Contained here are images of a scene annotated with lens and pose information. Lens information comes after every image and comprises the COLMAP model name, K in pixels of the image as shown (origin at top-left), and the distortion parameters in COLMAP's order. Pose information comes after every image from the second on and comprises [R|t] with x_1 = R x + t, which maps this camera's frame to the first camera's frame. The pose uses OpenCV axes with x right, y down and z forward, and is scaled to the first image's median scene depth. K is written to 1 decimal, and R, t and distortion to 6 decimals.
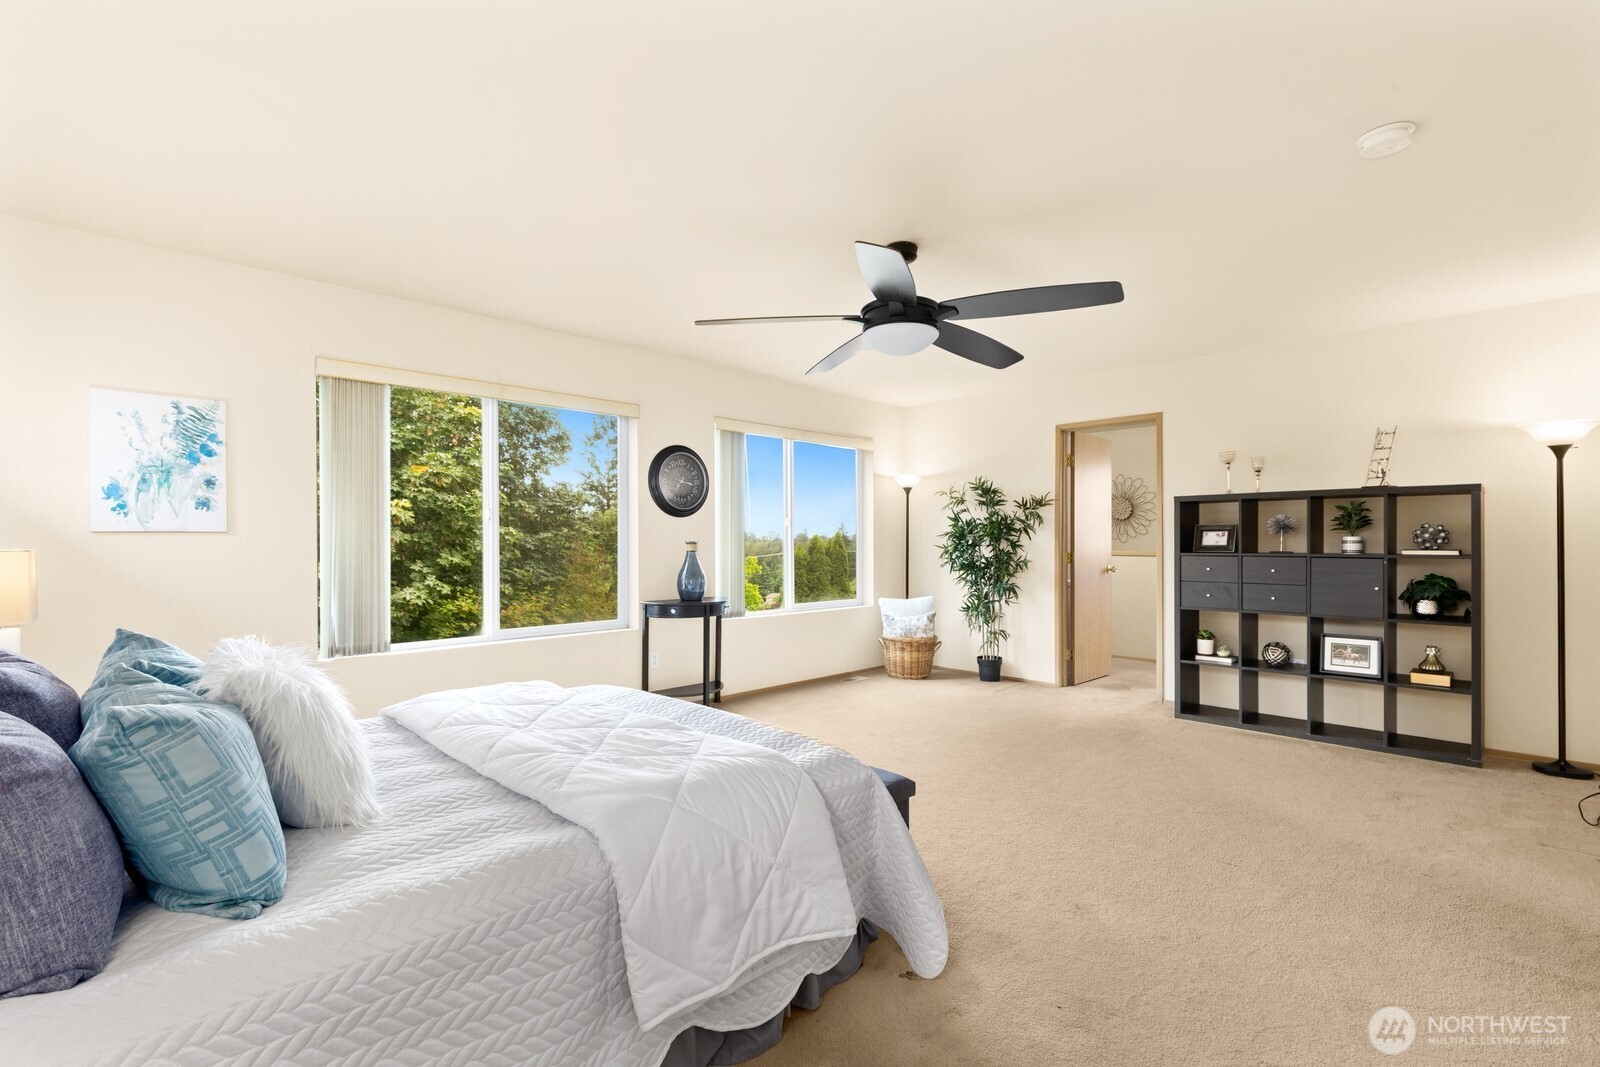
lens RADIAL K [[727.7, 0, 798.1], [0, 727.7, 536.3], [0, 0, 1]] dist [0.011791, -0.001161]
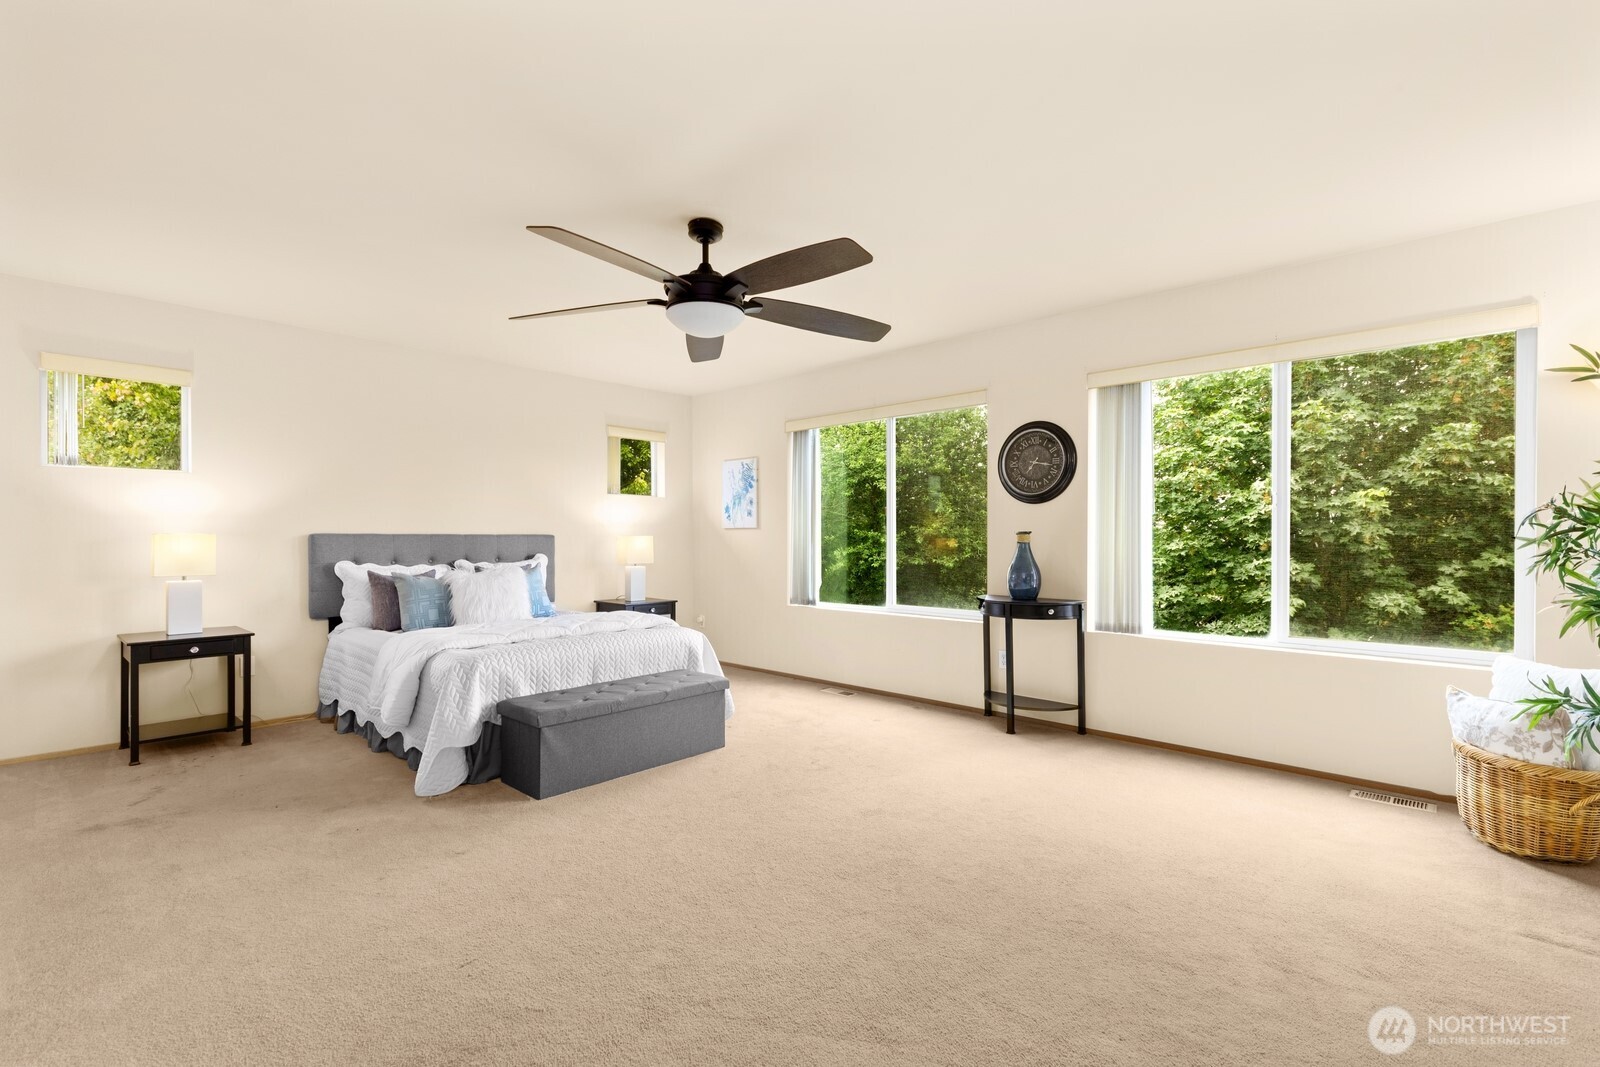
lens RADIAL K [[727.7, 0, 794.8], [0, 727.7, 536.6], [0, 0, 1]] dist [0.011791, -0.001161]
pose [[0.018335, -0.002444, -0.999829, 0.938537], [0.003837, 0.999990, -0.002374, 0.018743], [0.999825, -0.003793, 0.018344, 0.929777]]
